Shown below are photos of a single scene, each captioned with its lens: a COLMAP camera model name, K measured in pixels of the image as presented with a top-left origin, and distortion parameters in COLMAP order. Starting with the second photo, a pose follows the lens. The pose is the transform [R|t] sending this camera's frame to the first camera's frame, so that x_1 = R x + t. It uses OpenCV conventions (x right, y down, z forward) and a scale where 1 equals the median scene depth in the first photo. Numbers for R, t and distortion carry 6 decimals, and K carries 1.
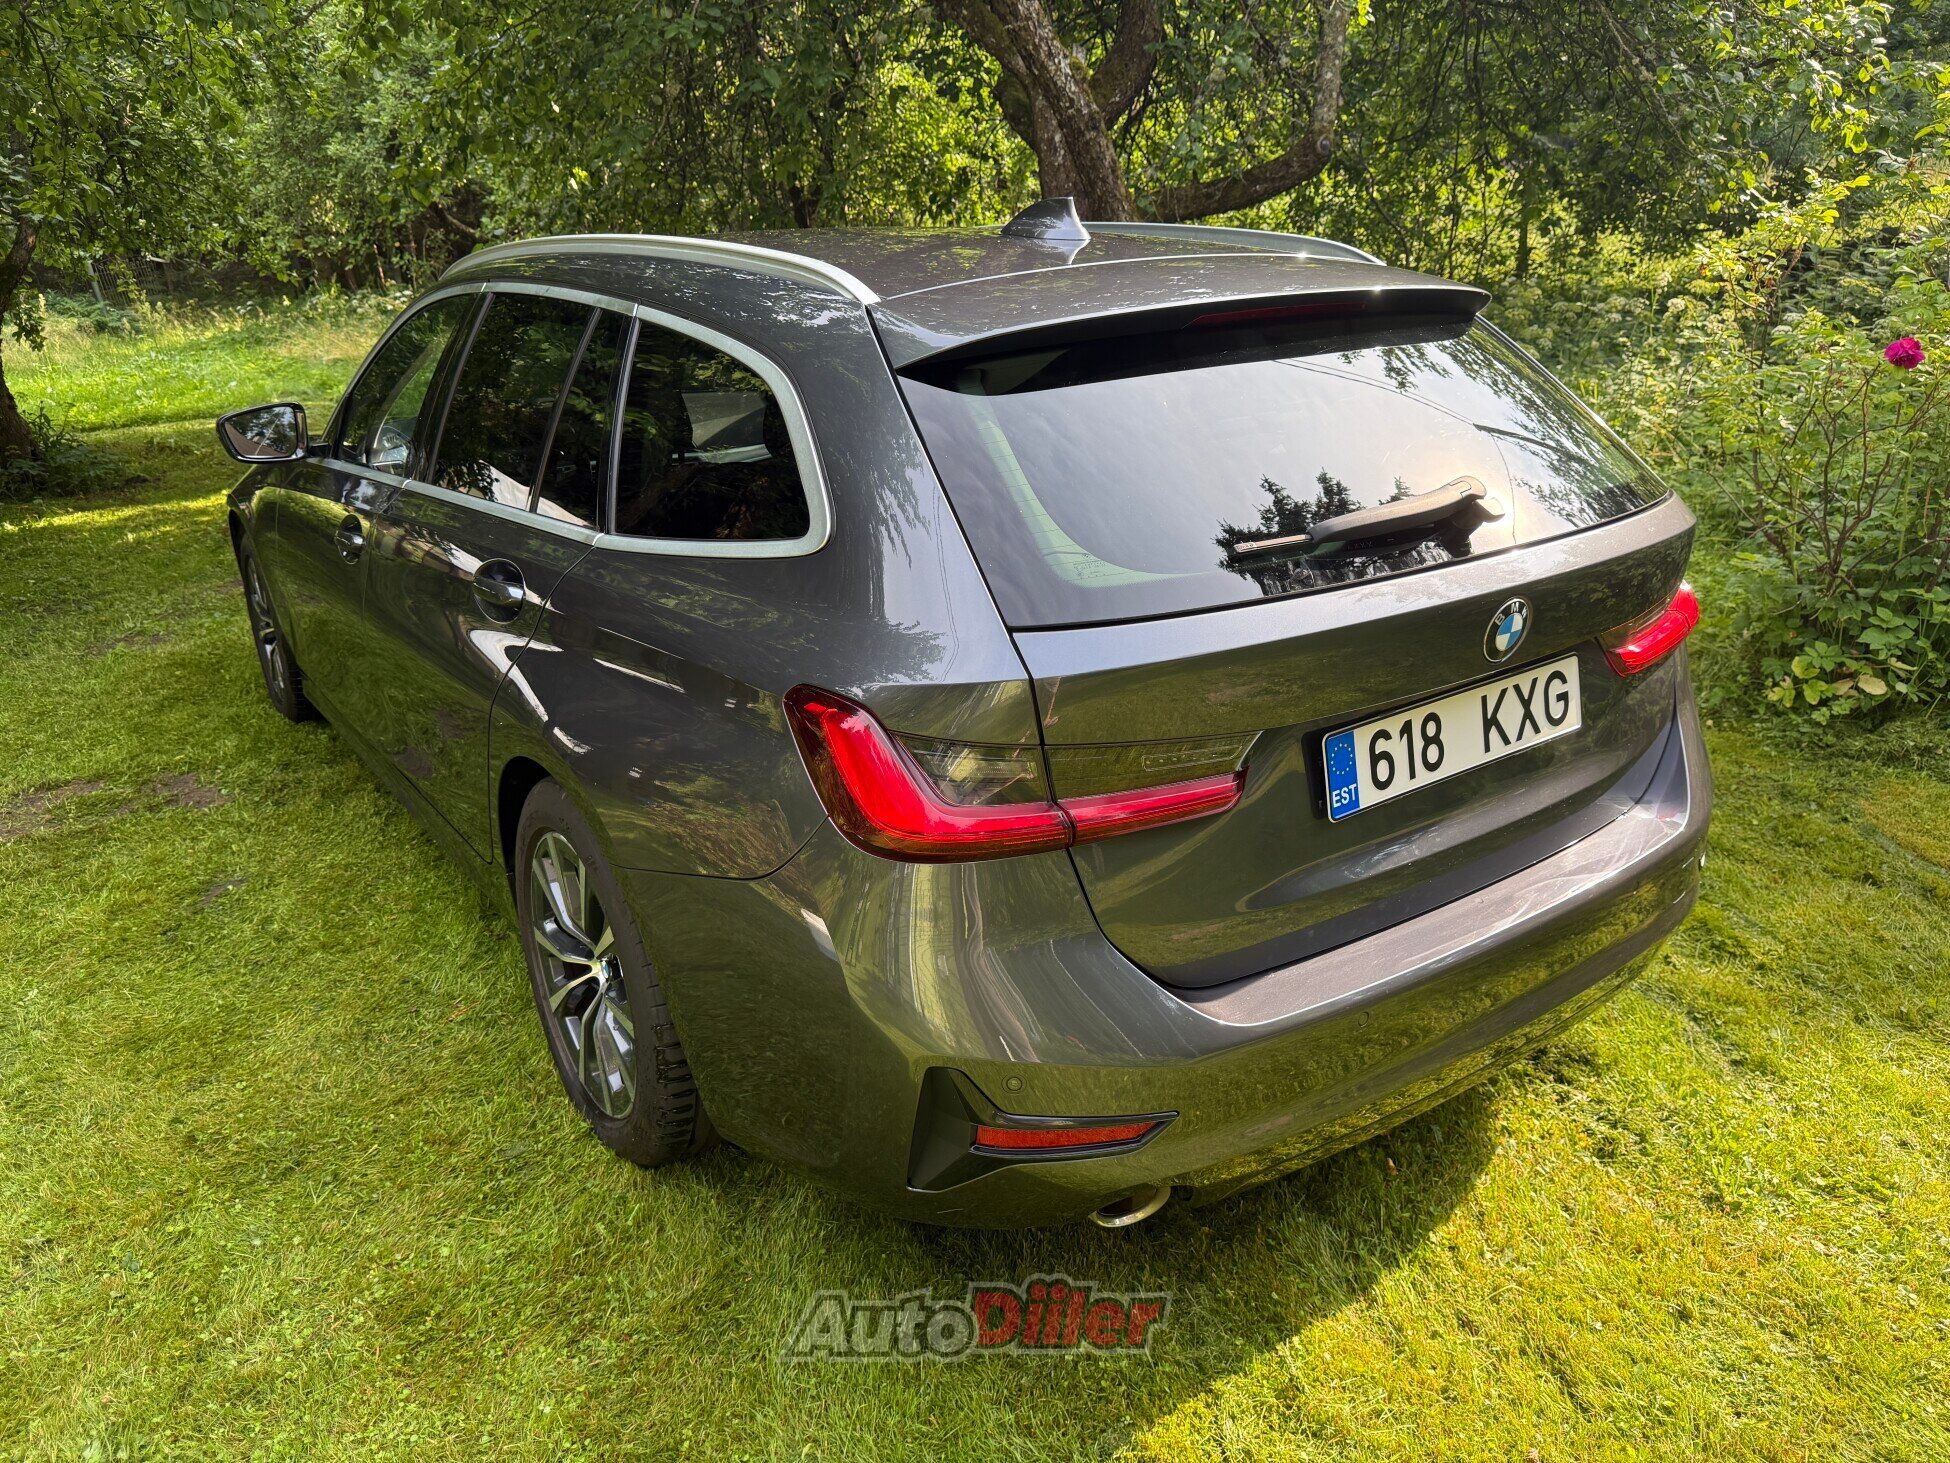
lens RADIAL K [[1407.5, 0, 975.0], [0, 1407.5, 731.5], [0, 0, 1]] dist [0.197787, -0.211371]
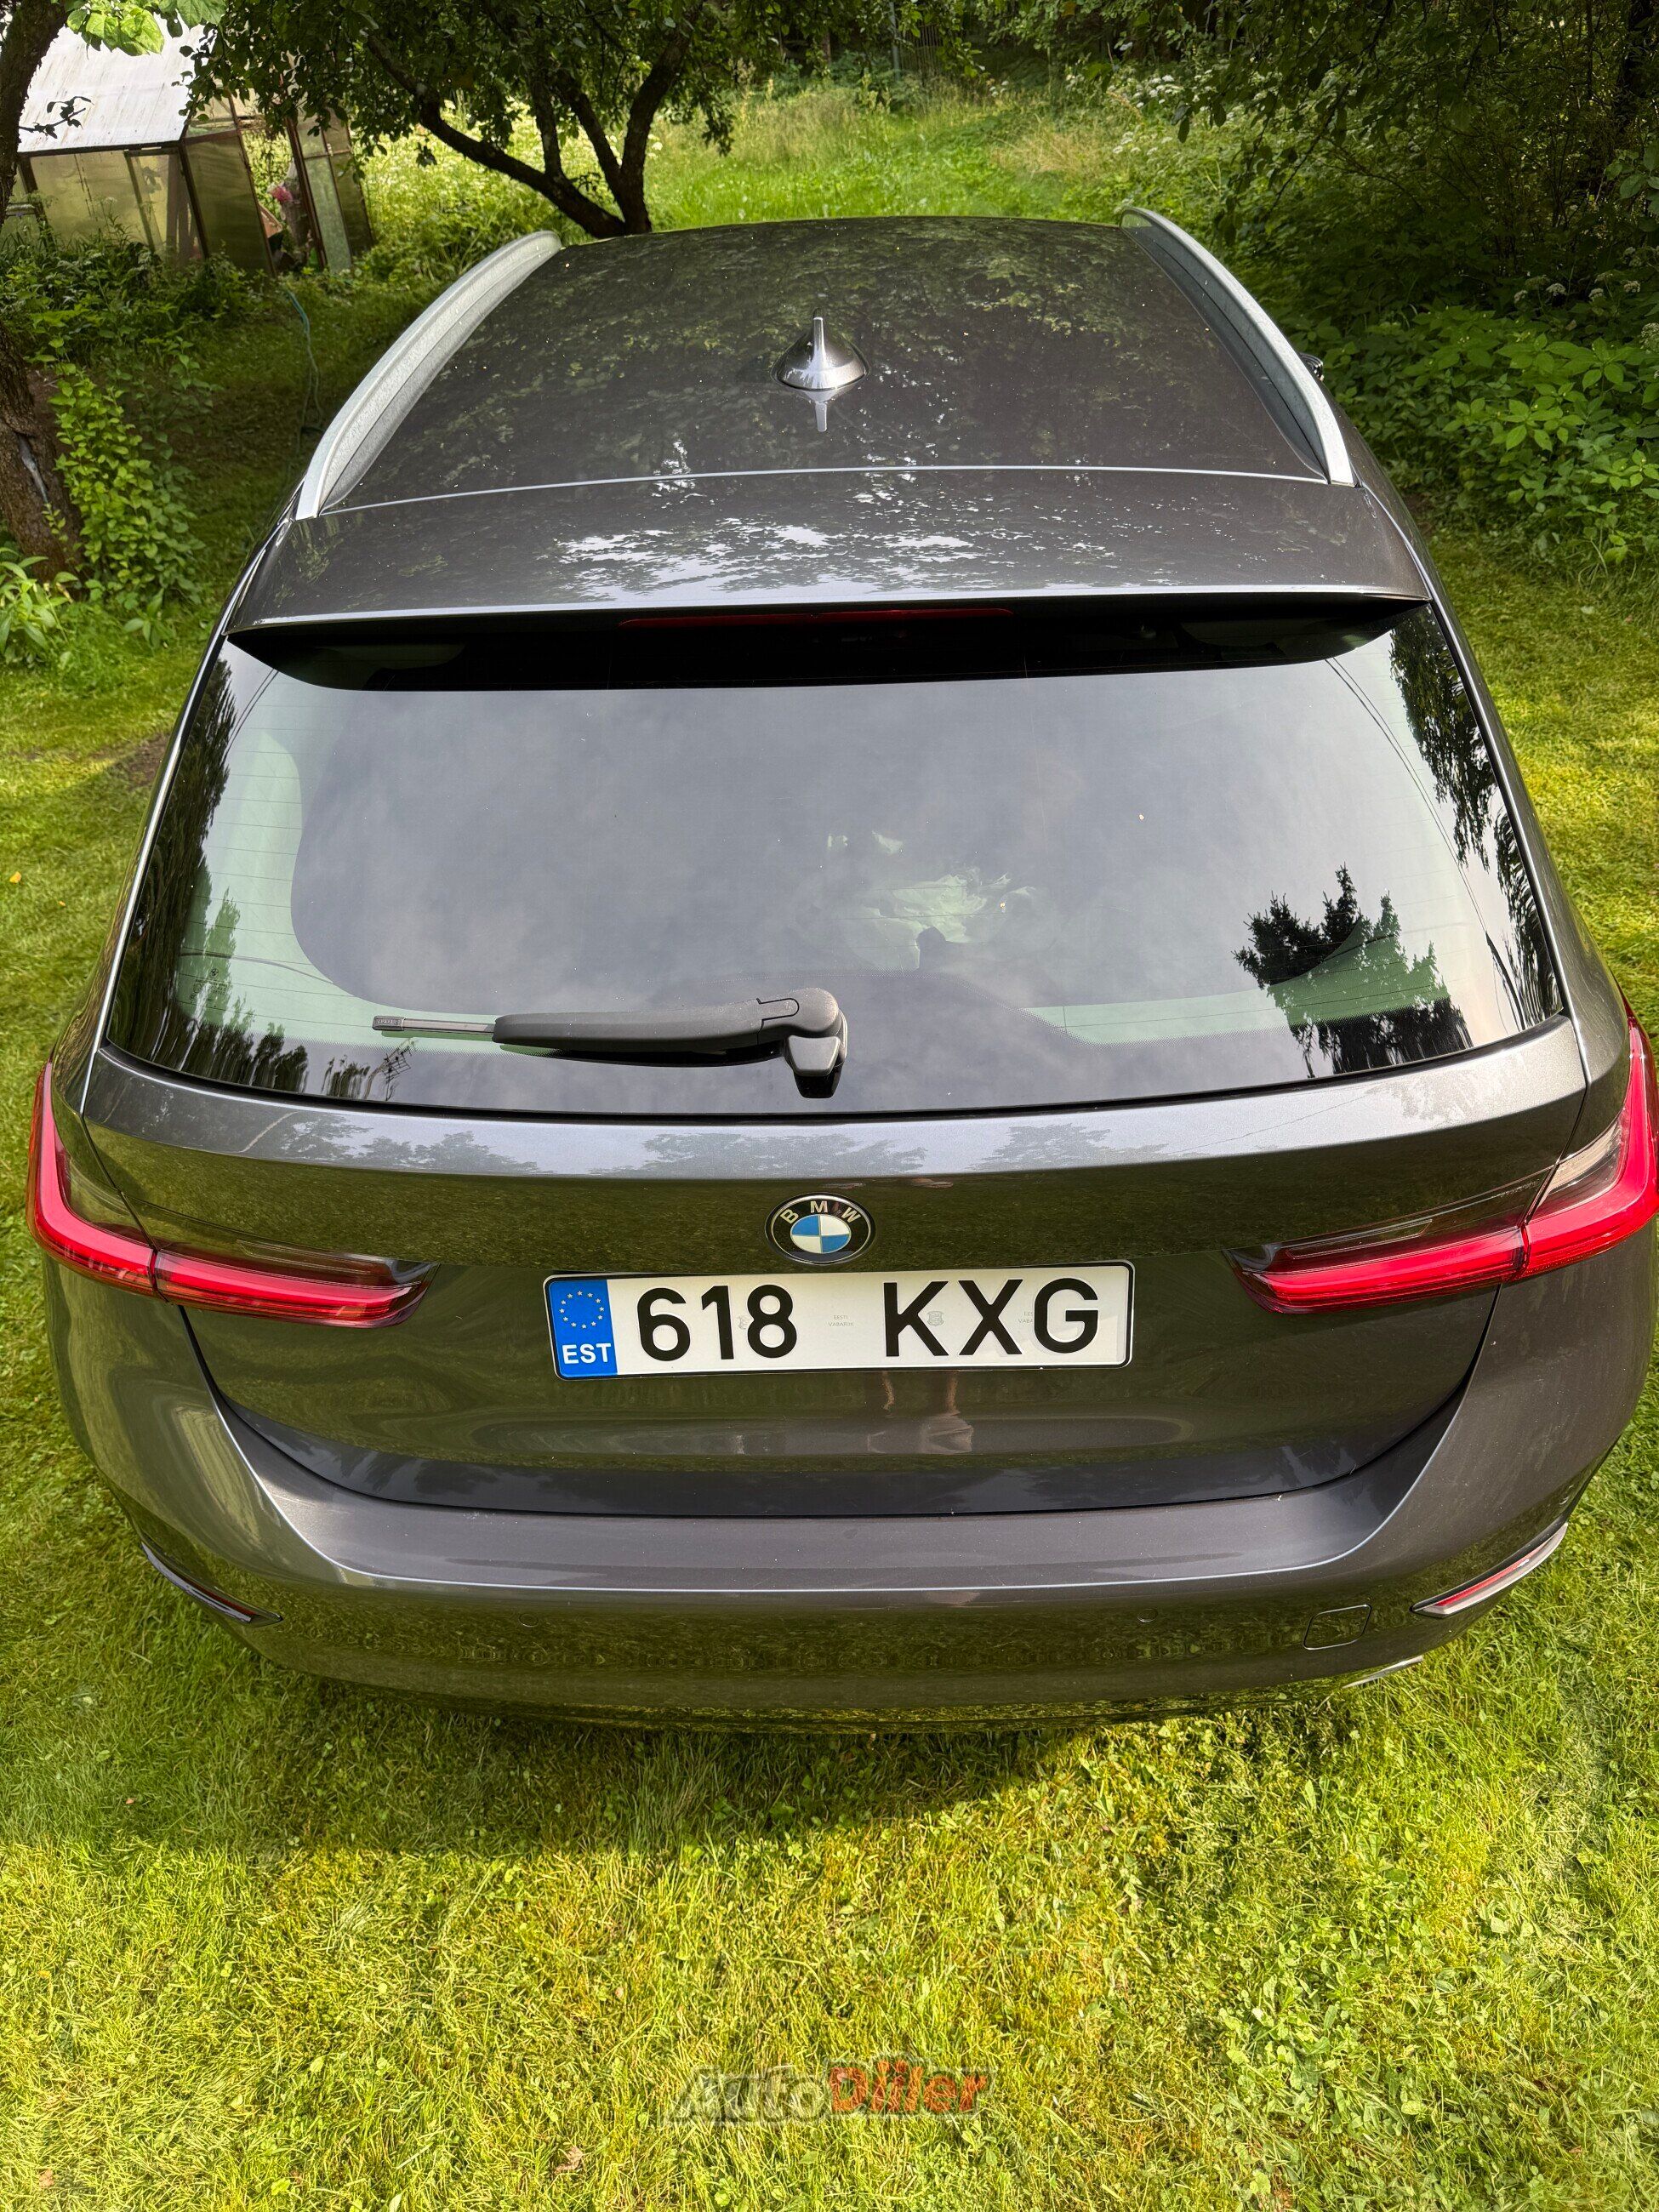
lens RADIAL K [[1596.6, 0, 829.5], [0, 1596.6, 1106.0], [0, 0, 1]] dist [0.197787, -0.211371]
pose [[0.800430, 0.344936, -0.490236, 0.671867], [-0.189019, 0.921359, 0.339661, -0.352630], [0.568845, -0.179210, 0.802683, 0.392660]]
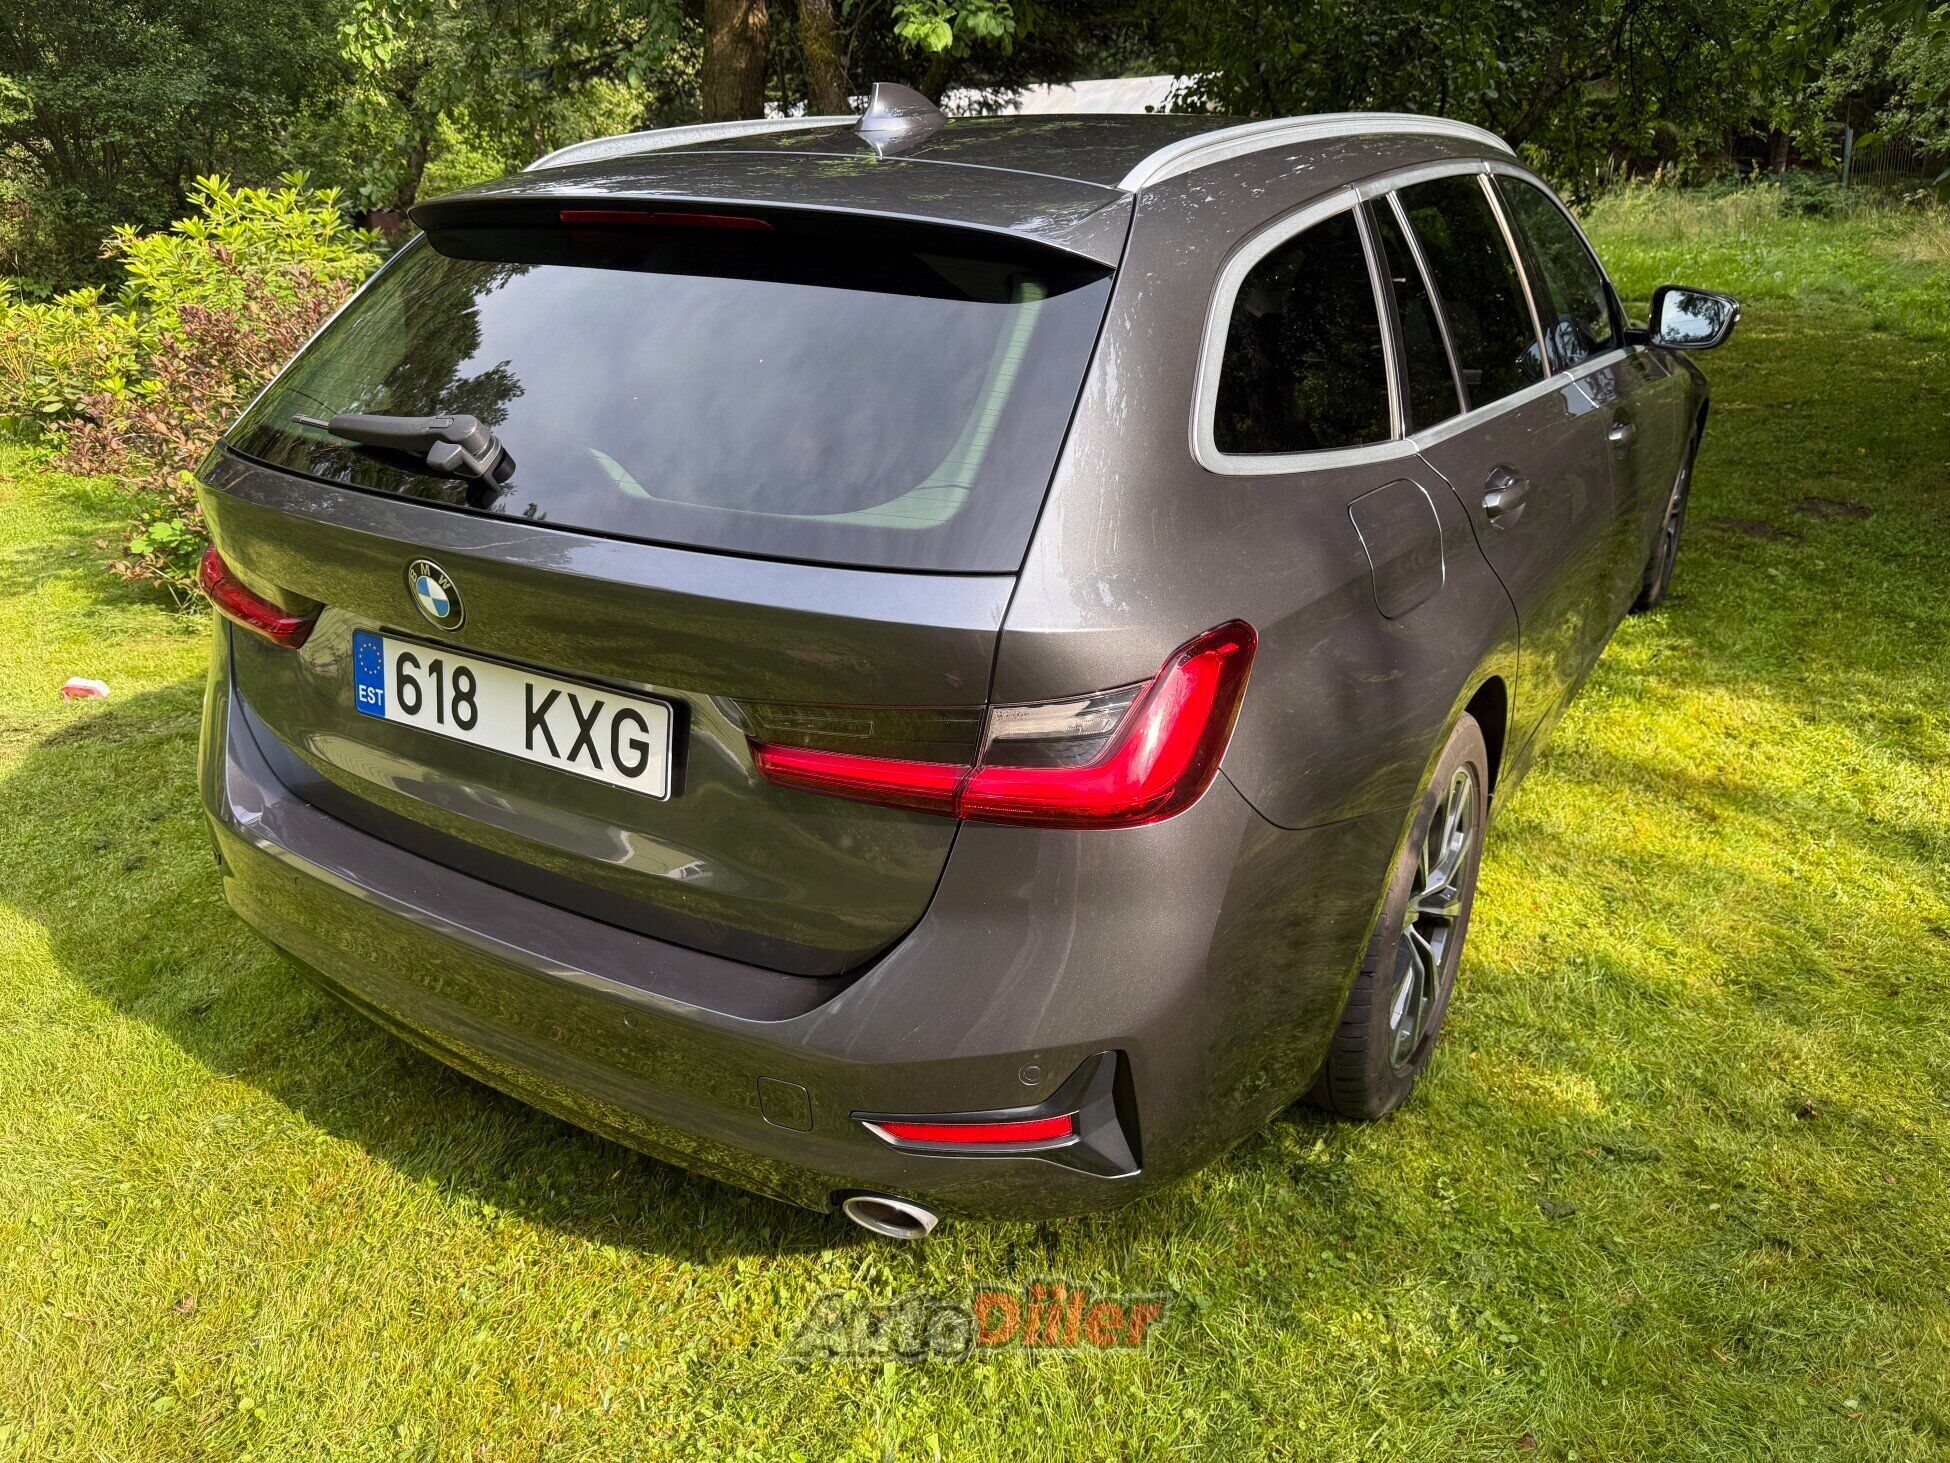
lens RADIAL K [[1407.5, 0, 975.0], [0, 1407.5, 731.5], [0, 0, 1]] dist [0.197787, -0.211371]
pose [[0.360663, 0.378274, -0.852544, 1.199572], [-0.314242, 0.909905, 0.270787, -0.317676], [0.878165, 0.170242, 0.447038, 0.854149]]
